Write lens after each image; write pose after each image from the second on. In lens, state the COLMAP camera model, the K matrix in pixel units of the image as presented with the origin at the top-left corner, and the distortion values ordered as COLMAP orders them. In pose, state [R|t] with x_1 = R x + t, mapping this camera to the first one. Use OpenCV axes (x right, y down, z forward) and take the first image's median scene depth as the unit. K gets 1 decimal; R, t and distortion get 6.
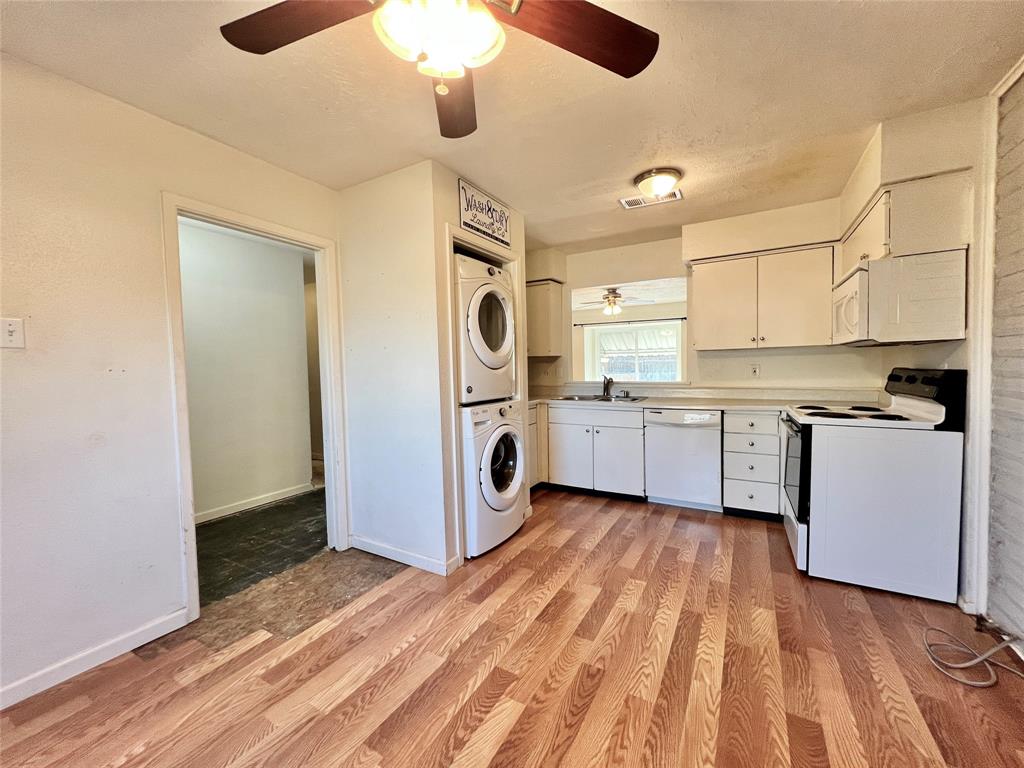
lens RADIAL K [[404.7, 0, 513.3], [0, 404.7, 382.1], [0, 0, 1]] dist [-0.003634, 0.000350]
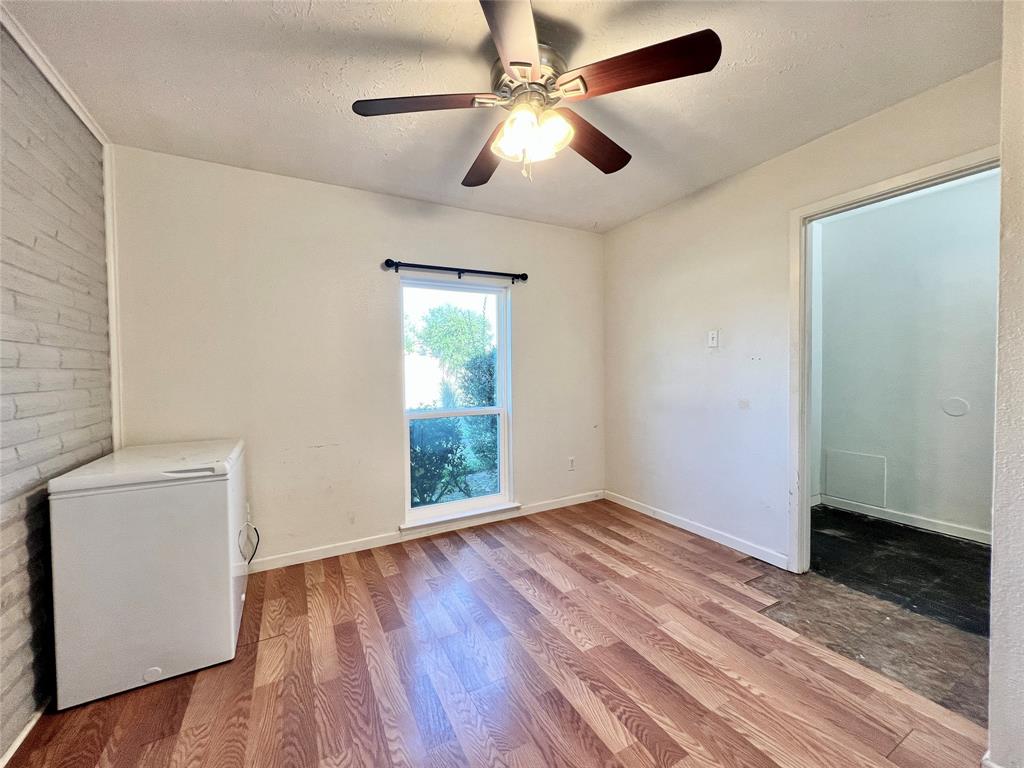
lens RADIAL K [[404.7, 0, 513.3], [0, 404.7, 382.5], [0, 0, 1]] dist [-0.003634, 0.000350]
pose [[-0.512505, 0.055386, -0.856896, 0.714545], [-0.009351, 0.997498, 0.070067, -0.040279], [0.858633, 0.043922, -0.510705, 1.043812]]
